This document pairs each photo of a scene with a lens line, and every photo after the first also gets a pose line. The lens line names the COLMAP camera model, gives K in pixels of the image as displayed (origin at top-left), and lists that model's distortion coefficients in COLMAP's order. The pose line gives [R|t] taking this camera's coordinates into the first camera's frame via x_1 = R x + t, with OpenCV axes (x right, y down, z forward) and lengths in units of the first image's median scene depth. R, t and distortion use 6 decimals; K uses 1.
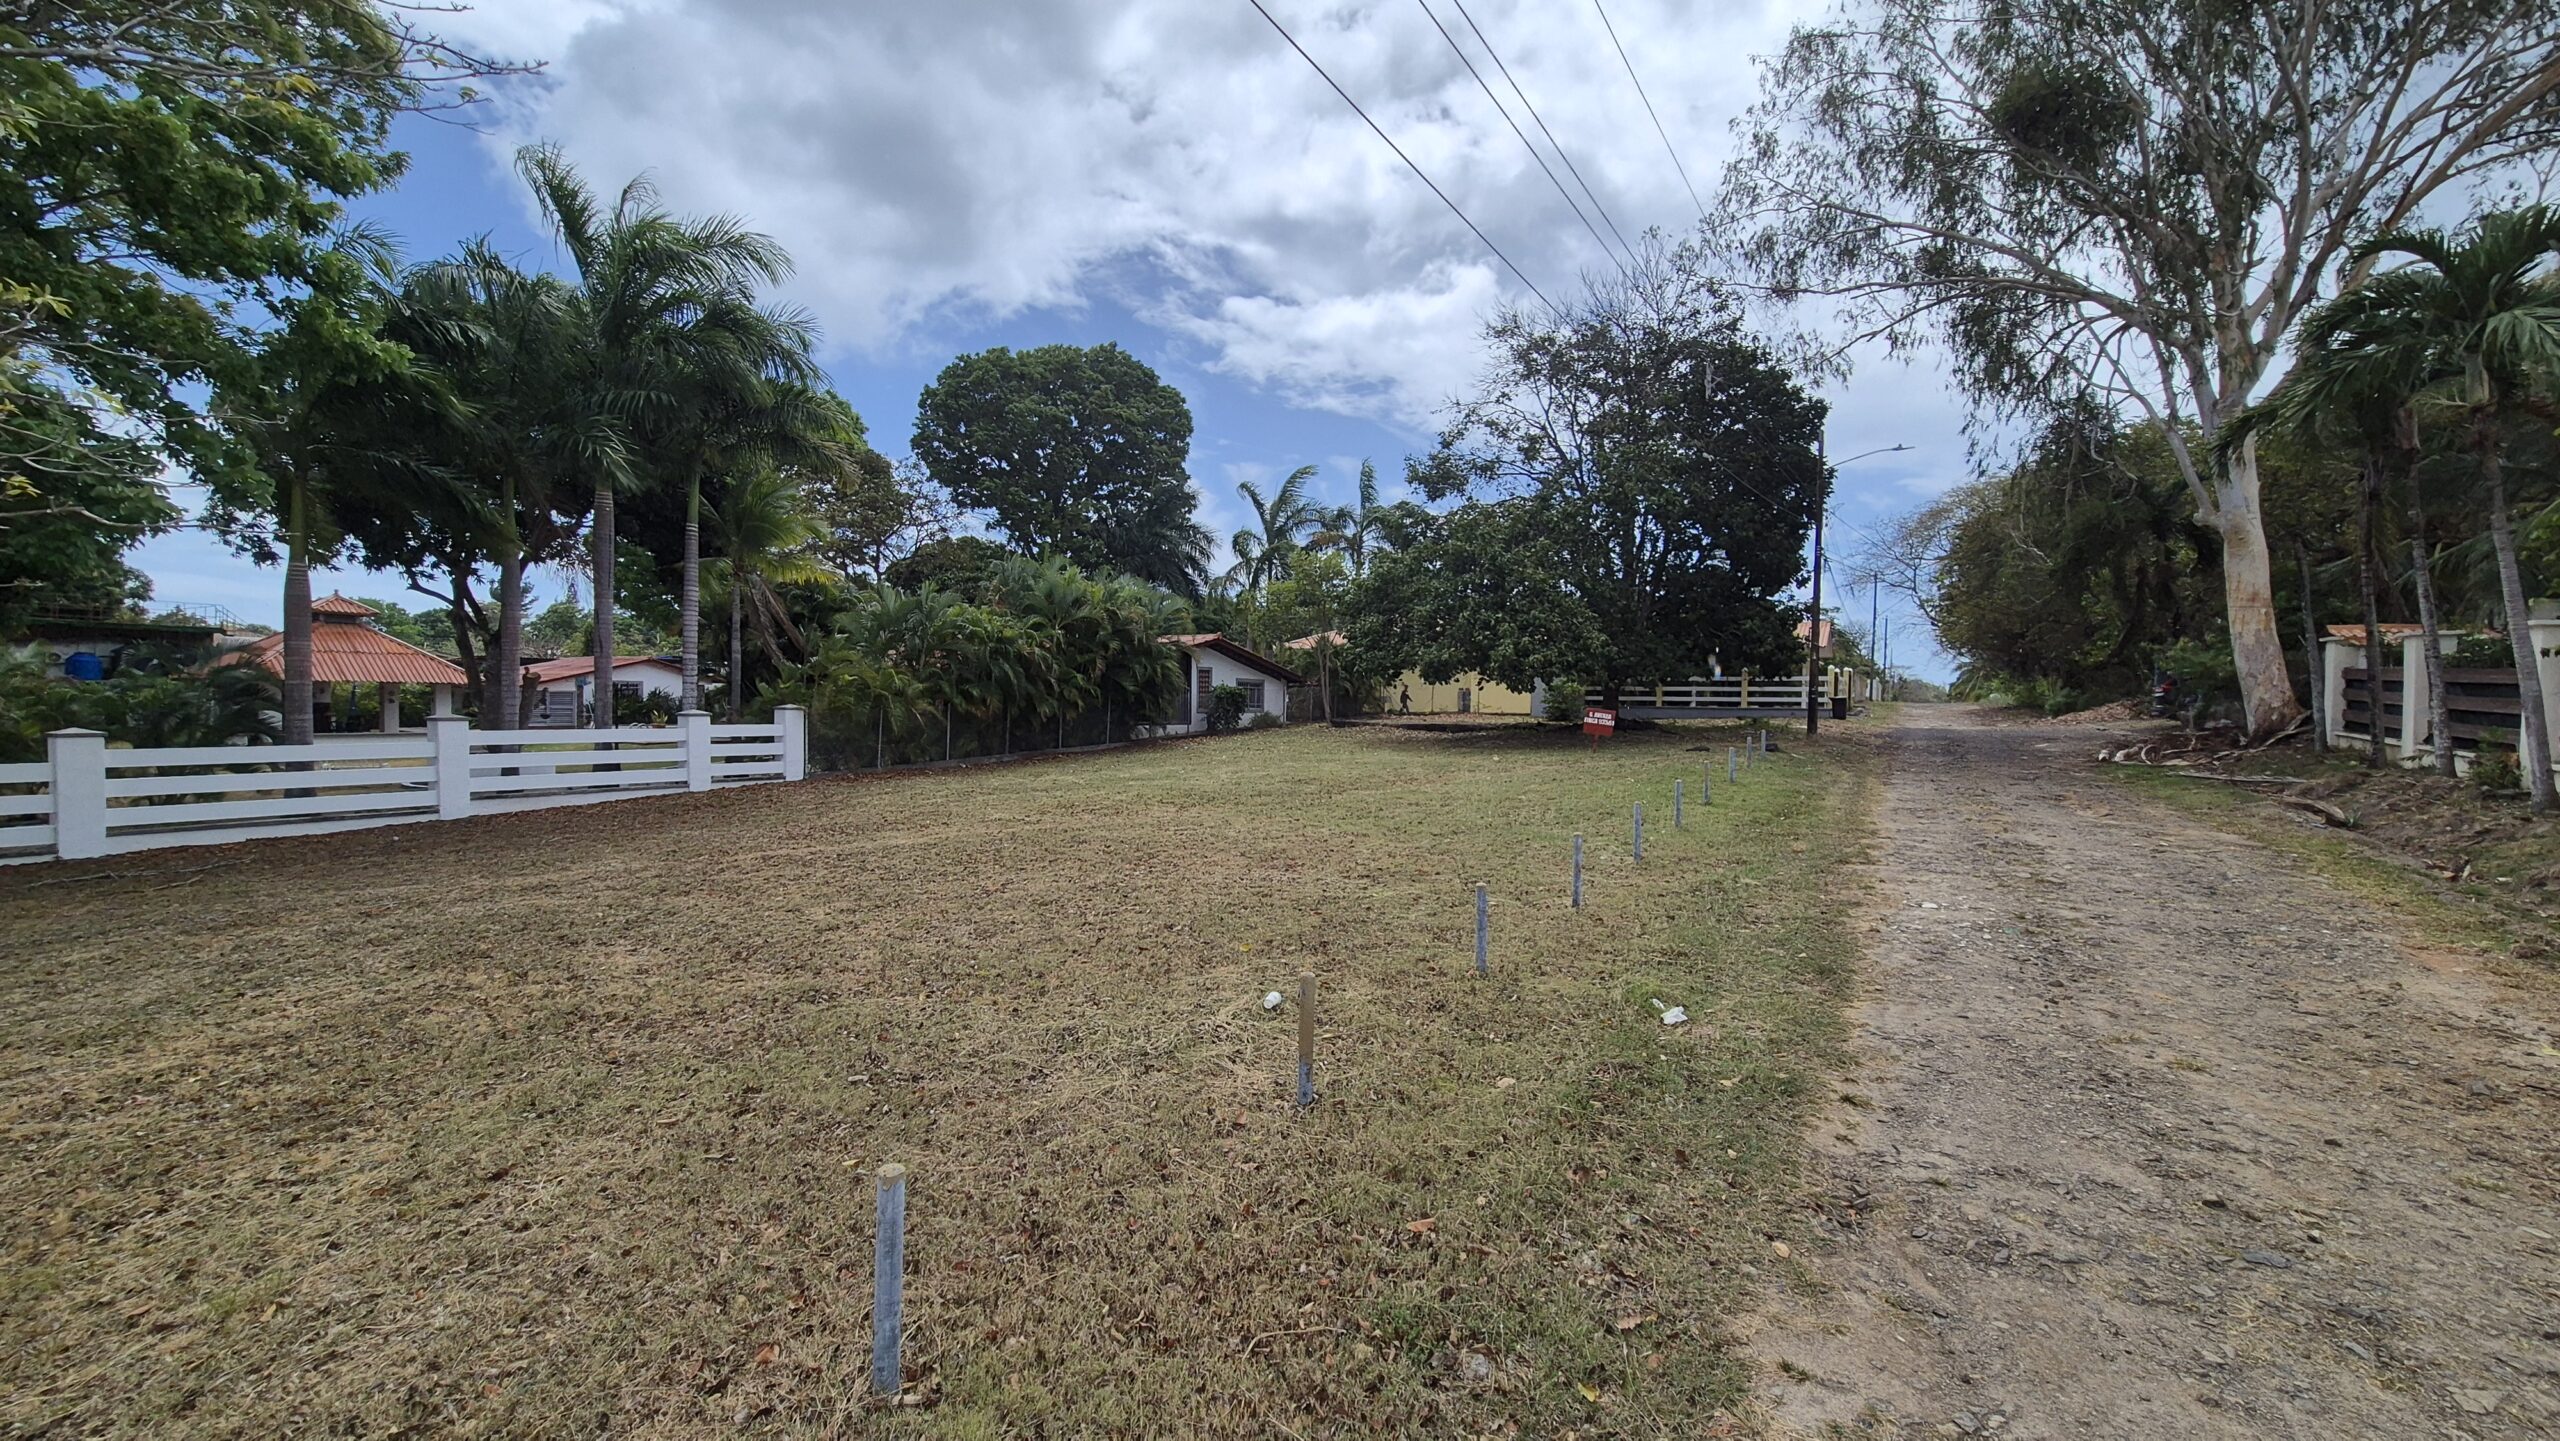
lens RADIAL K [[1049.7, 0, 1289.0], [0, 1049.7, 710.8], [0, 0, 1]] dist [-0.001310, 0.001167]
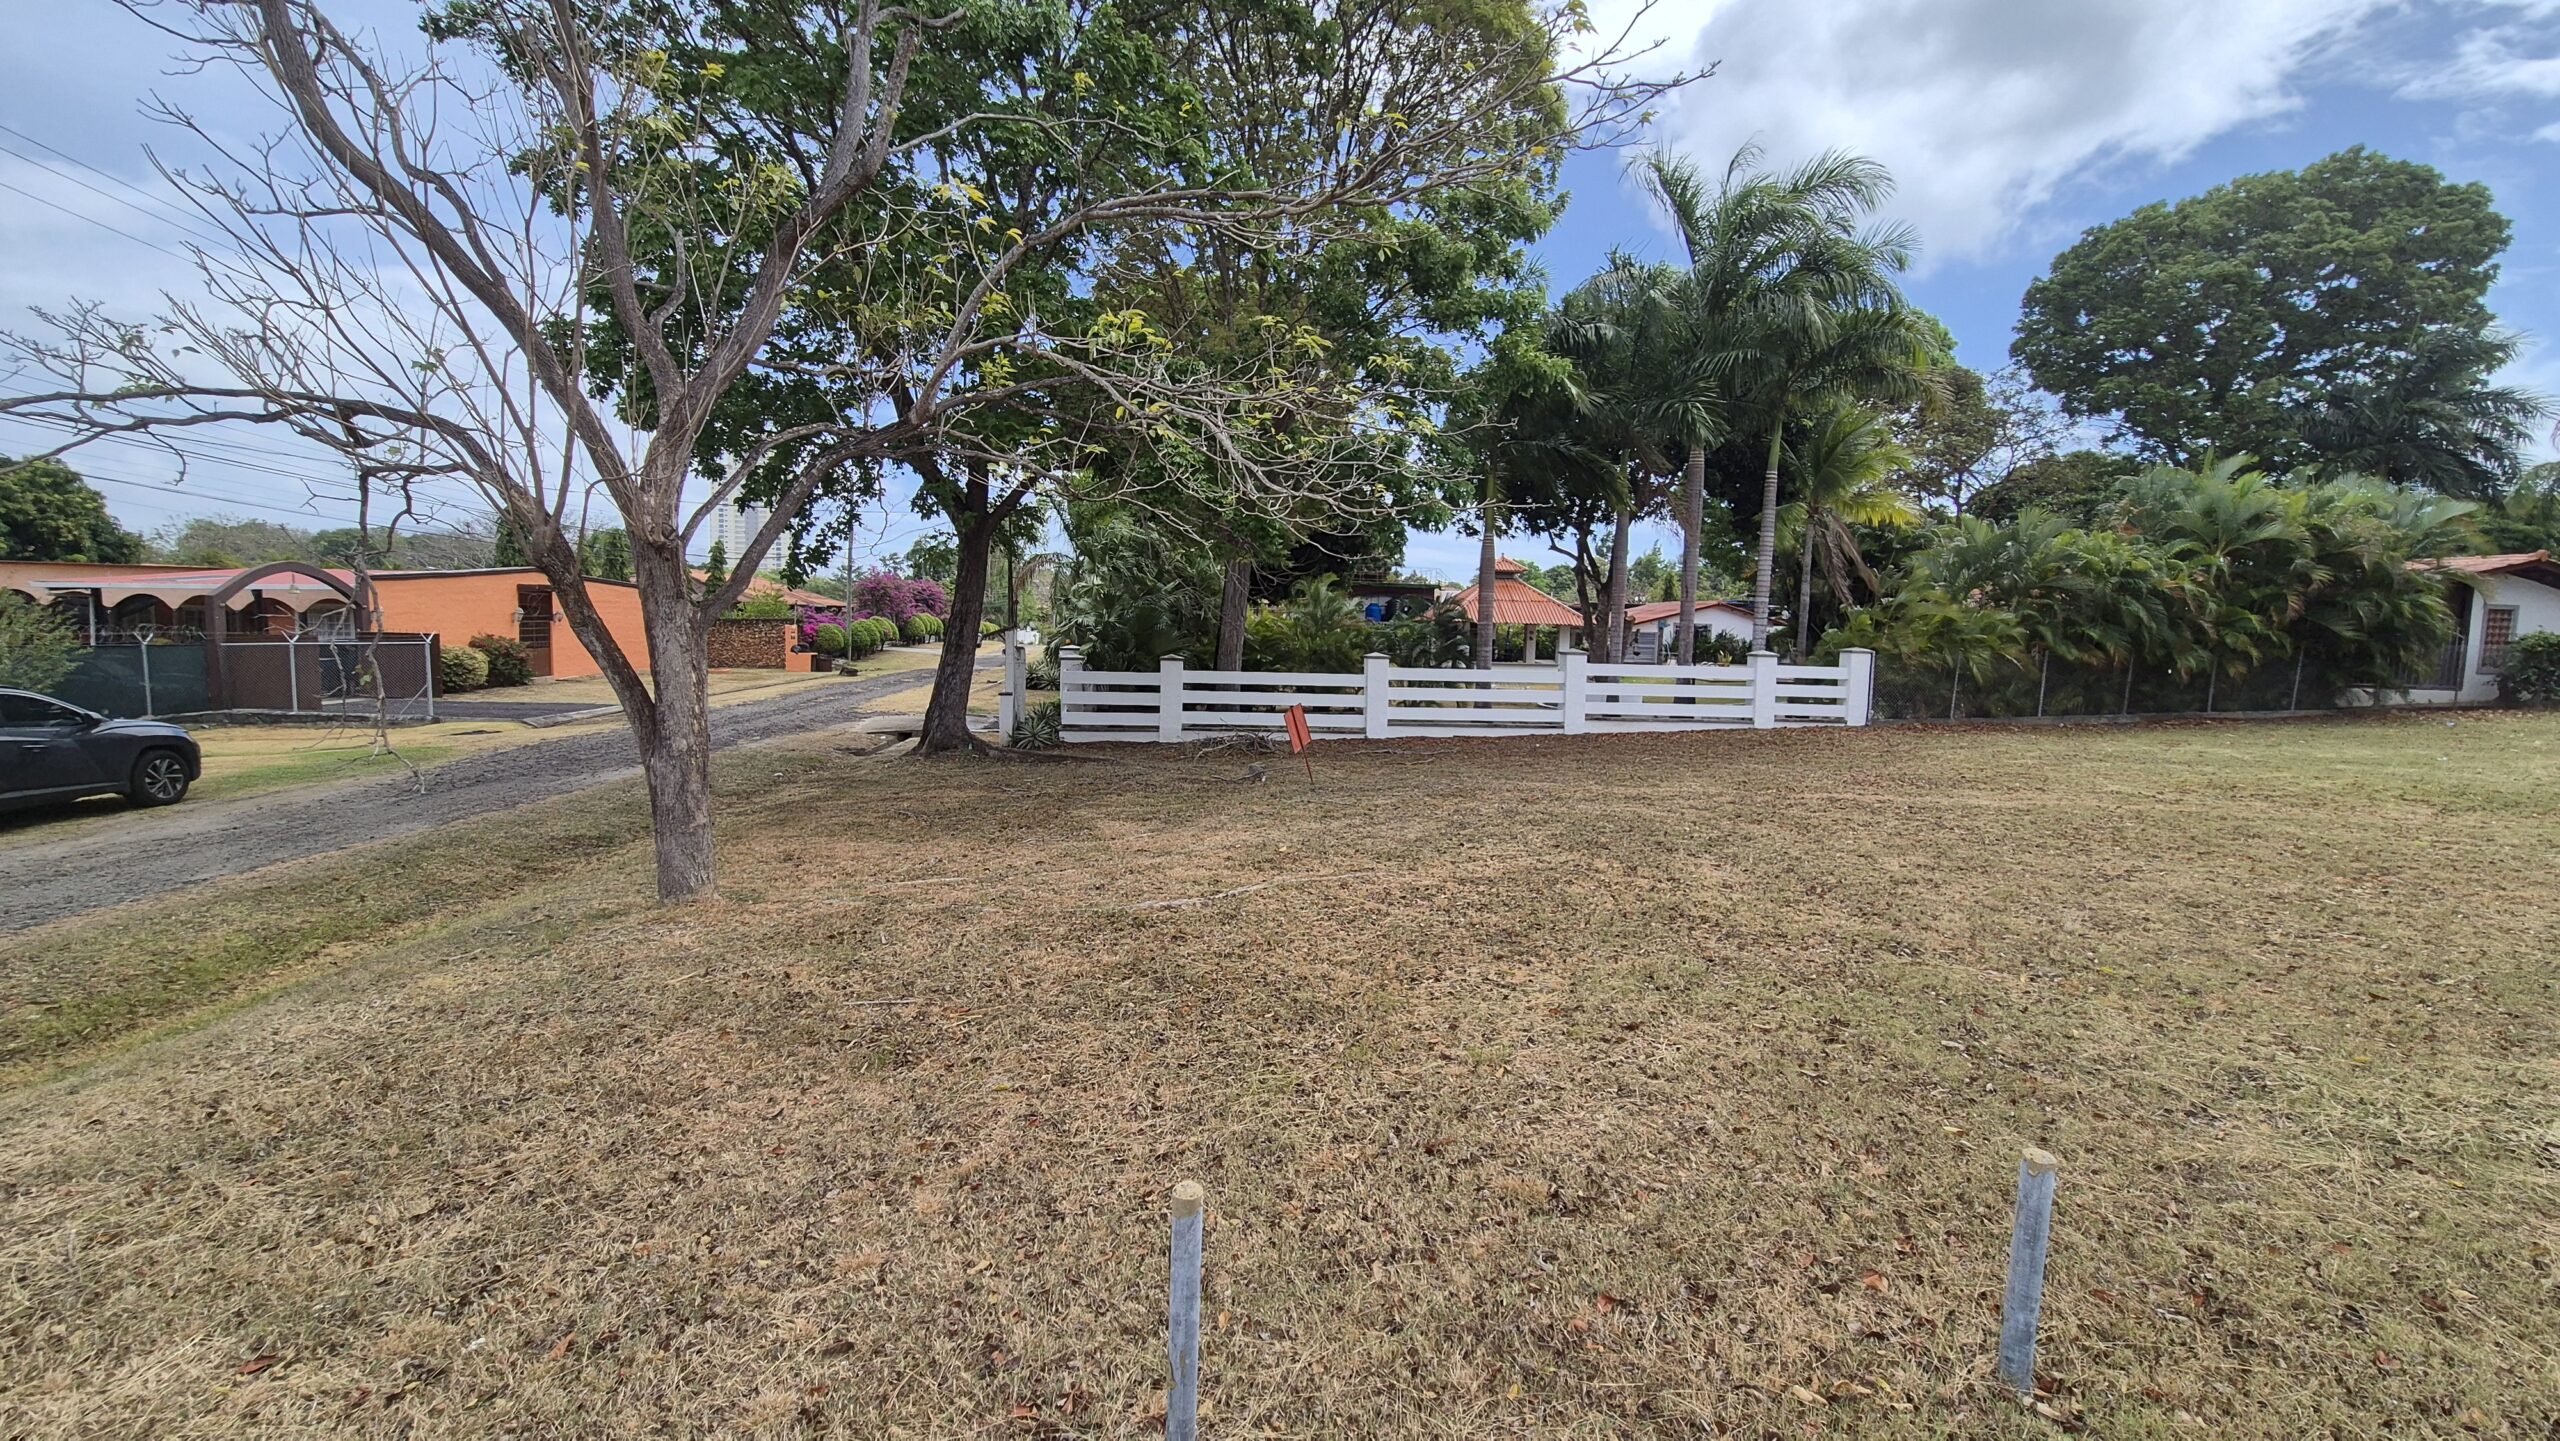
lens RADIAL K [[1049.7, 0, 1291.3], [0, 1049.7, 707.9], [0, 0, 1]] dist [-0.001310, 0.001167]
pose [[0.597951, 0.067198, -0.798711, -0.006607], [-0.026197, 0.997586, 0.064318, 0.000996], [0.801105, -0.017535, 0.598268, -0.005312]]
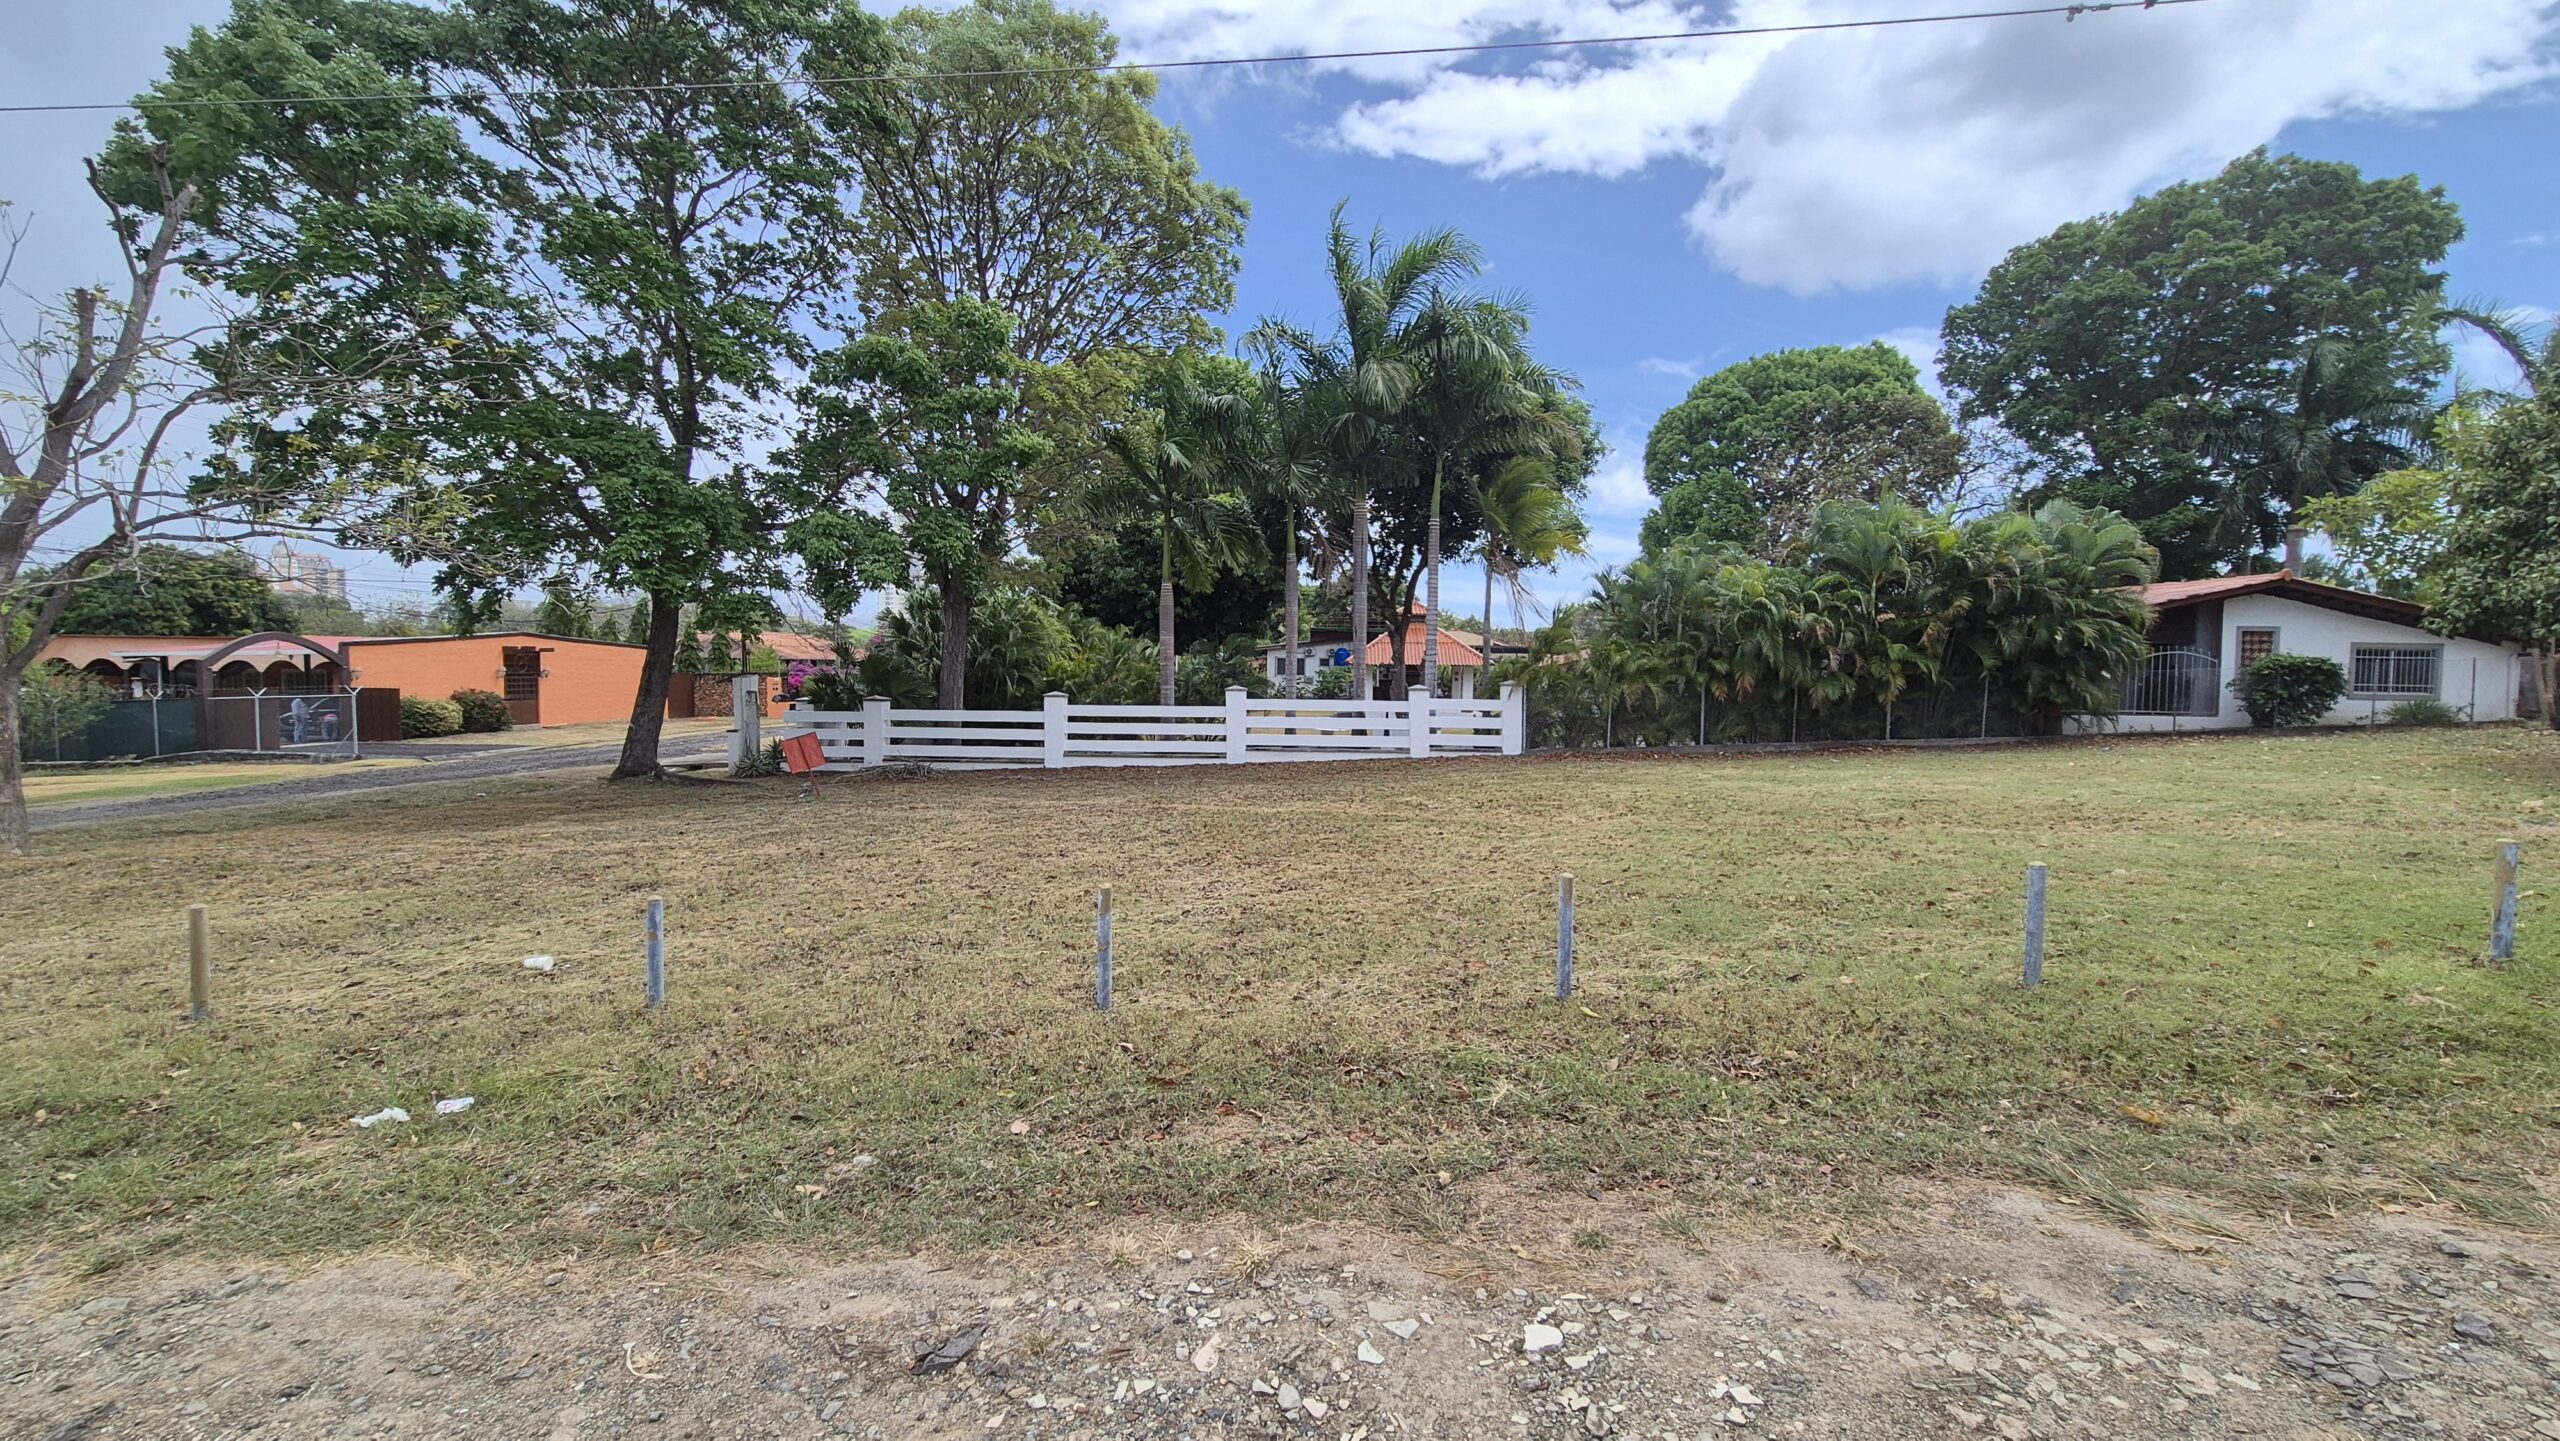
lens RADIAL K [[1049.7, 0, 1287.1], [0, 1049.7, 712.9], [0, 0, 1]] dist [-0.001310, 0.001167]
pose [[0.483564, 0.027581, -0.874874, 0.319061], [-0.011917, 0.999618, 0.024927, 0.002451], [0.875228, -0.001628, 0.483709, 0.304545]]
